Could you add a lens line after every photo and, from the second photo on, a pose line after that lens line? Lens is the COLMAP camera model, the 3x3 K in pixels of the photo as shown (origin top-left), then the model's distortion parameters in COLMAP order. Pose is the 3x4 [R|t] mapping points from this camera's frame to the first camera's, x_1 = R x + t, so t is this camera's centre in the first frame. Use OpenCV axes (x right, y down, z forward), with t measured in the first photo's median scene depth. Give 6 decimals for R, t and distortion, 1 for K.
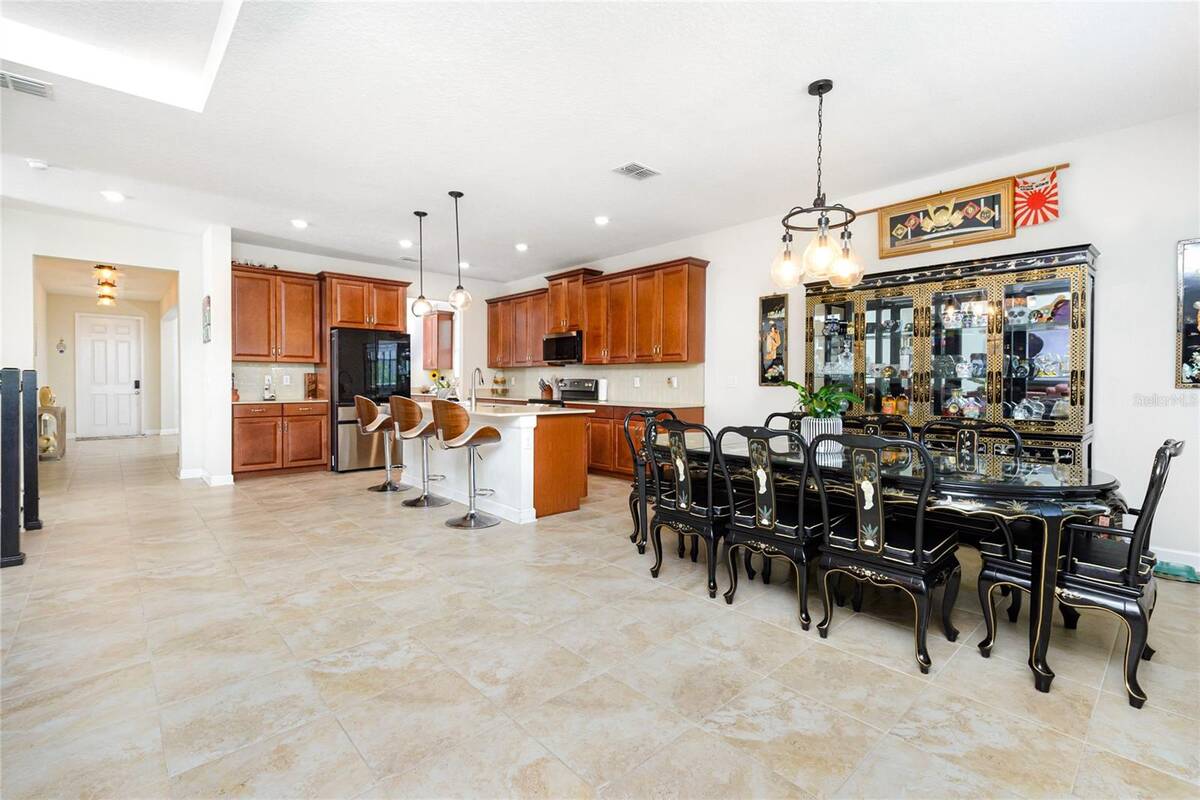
lens RADIAL K [[540.8, 0, 604.7], [0, 540.8, 391.4], [0, 0, 1]] dist [0.006750, -0.000076]
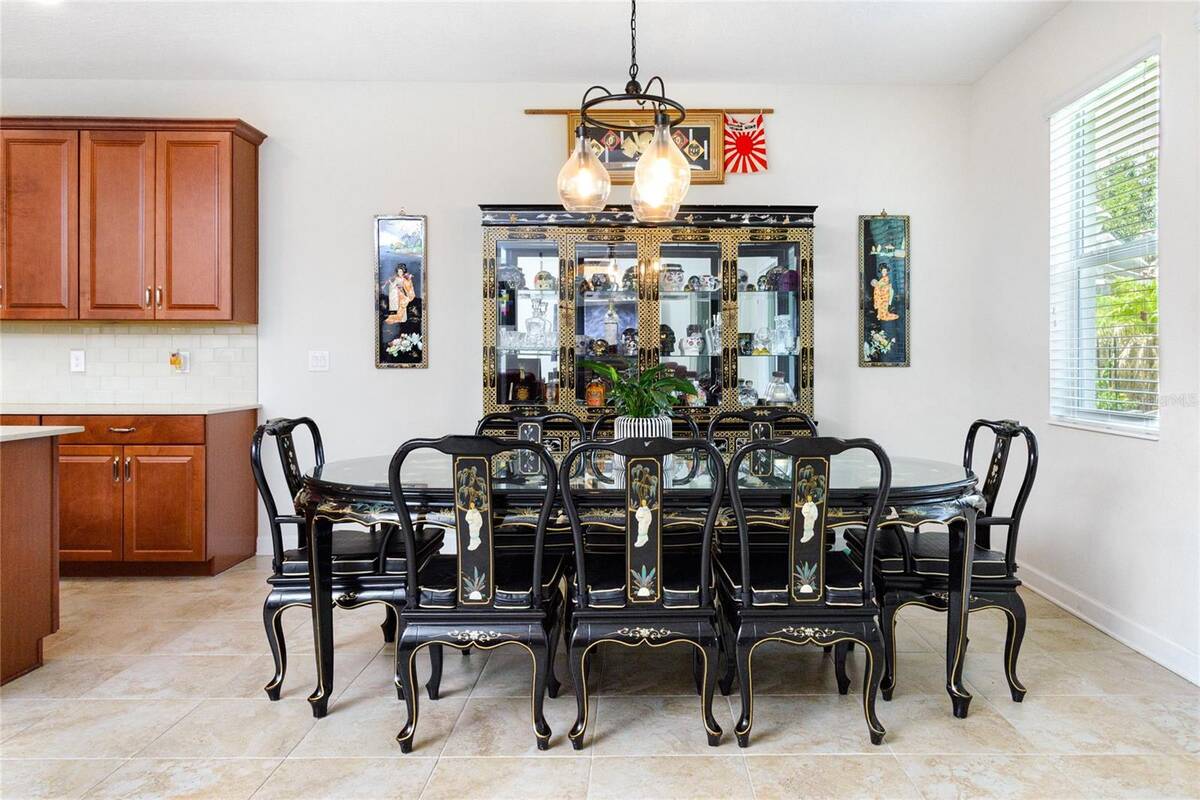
lens RADIAL K [[813.6, 0, 653.9], [0, 813.6, 394.2], [0, 0, 1]] dist [0.009443, 0.002714]
pose [[0.658750, -0.032509, 0.751659, -0.230682], [0.014661, 0.999431, 0.030376, -0.005047], [-0.752219, -0.008990, 0.658852, 0.242409]]
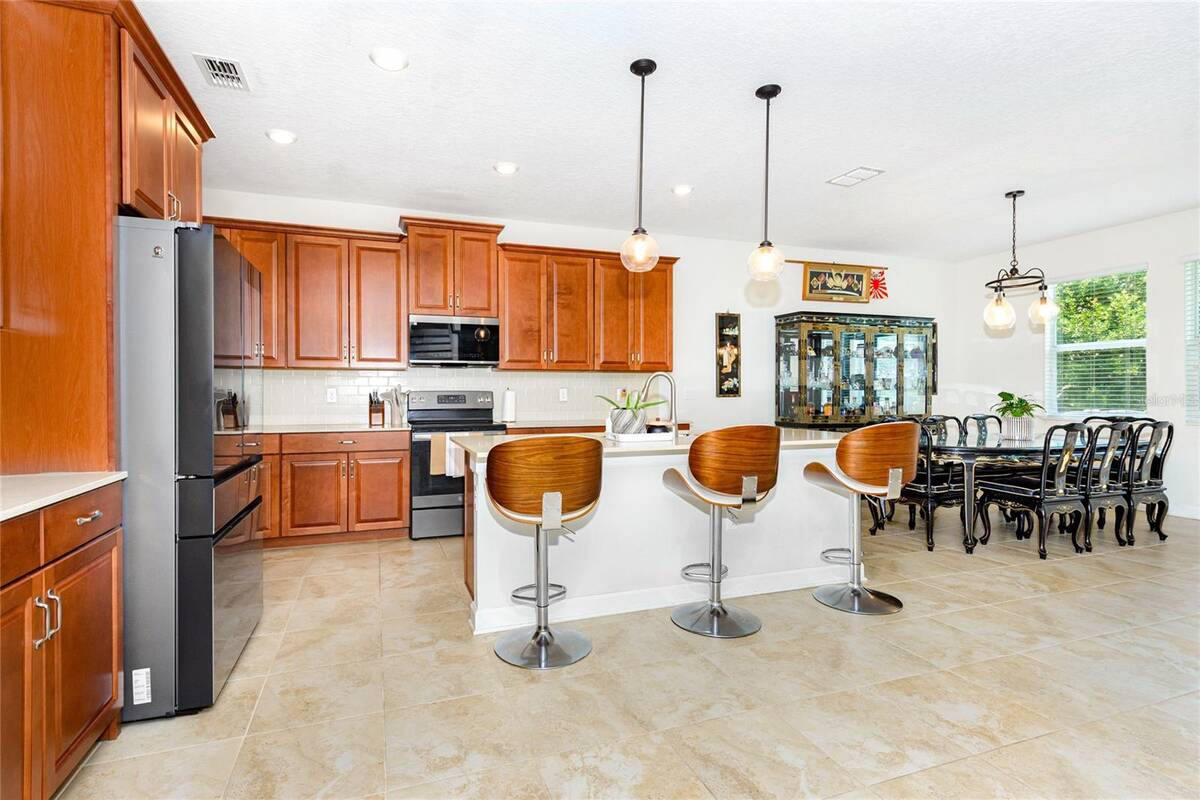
lens RADIAL K [[558.4, 0, 554.1], [0, 558.4, 395.5], [0, 0, 1]] dist [-0.001374, -0.000136]
pose [[0.418127, -0.007740, 0.908356, -1.060700], [0.020037, 0.999799, -0.000704, -0.024362], [-0.908168, 0.018495, 0.418198, 1.062027]]
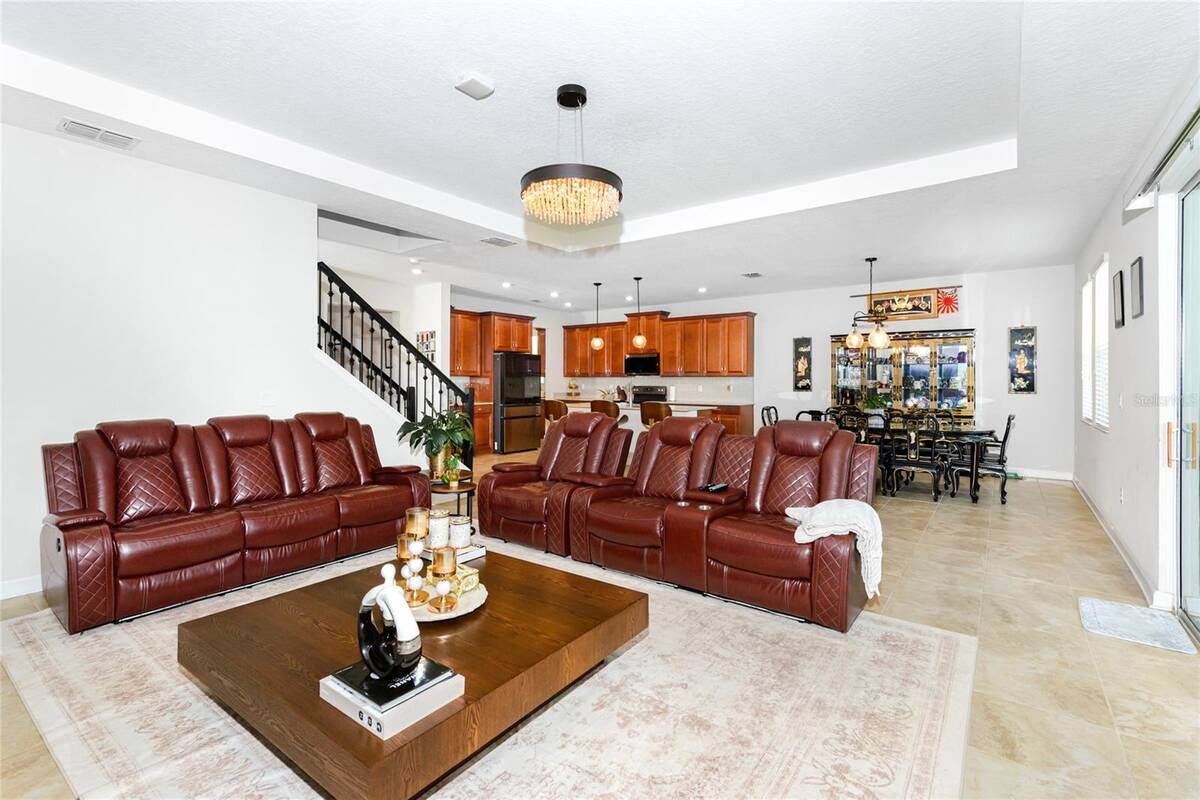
lens RADIAL K [[546.3, 0, 602.3], [0, 546.3, 379.8], [0, 0, 1]] dist [0.013667, -0.000158]
pose [[0.981348, -0.003129, 0.192216, -0.782643], [0.006503, 0.999836, -0.016928, -0.027390], [-0.192131, 0.017863, 0.981207, -0.686713]]
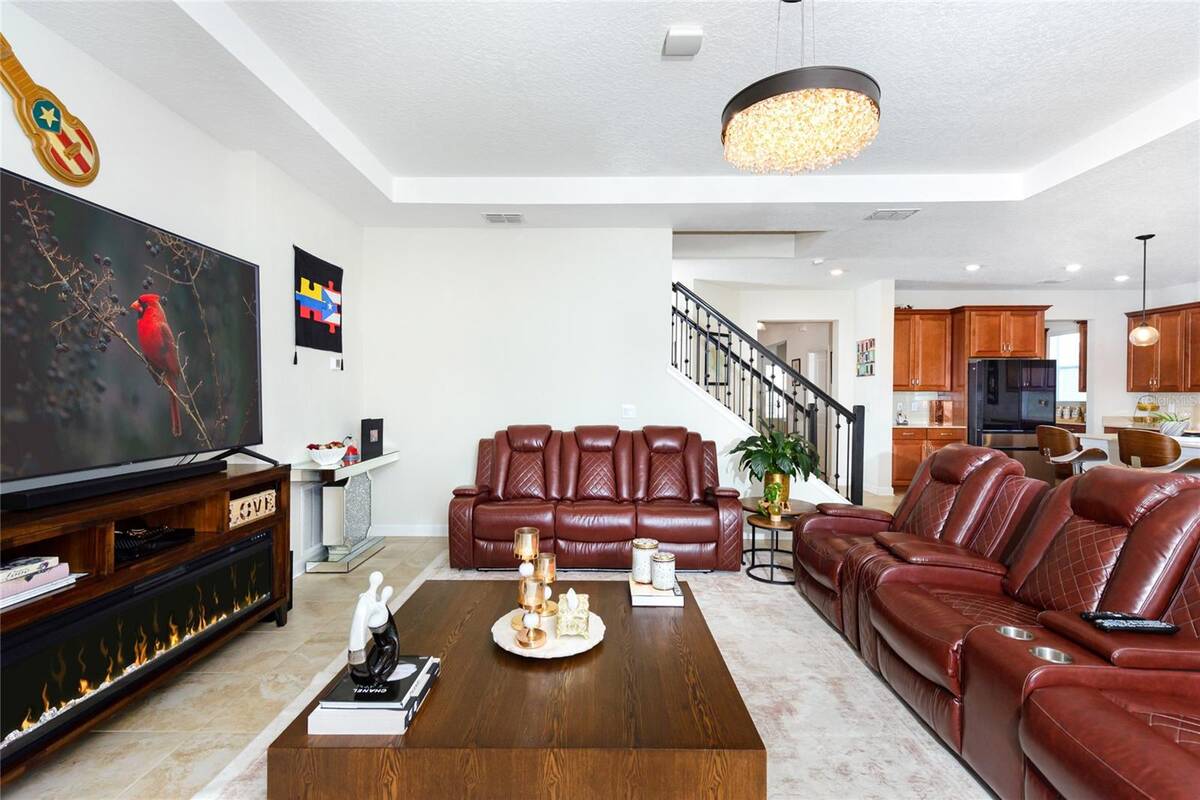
lens RADIAL K [[550.3, 0, 600.0], [0, 550.3, 400.0], [0, 0, 1]] dist [0.014306, -0.000132]
pose [[0.727691, 0.004191, -0.685892, -0.448321], [-0.012464, 0.999897, -0.007114, -0.028850], [0.685791, 0.013726, 0.727669, -0.445332]]
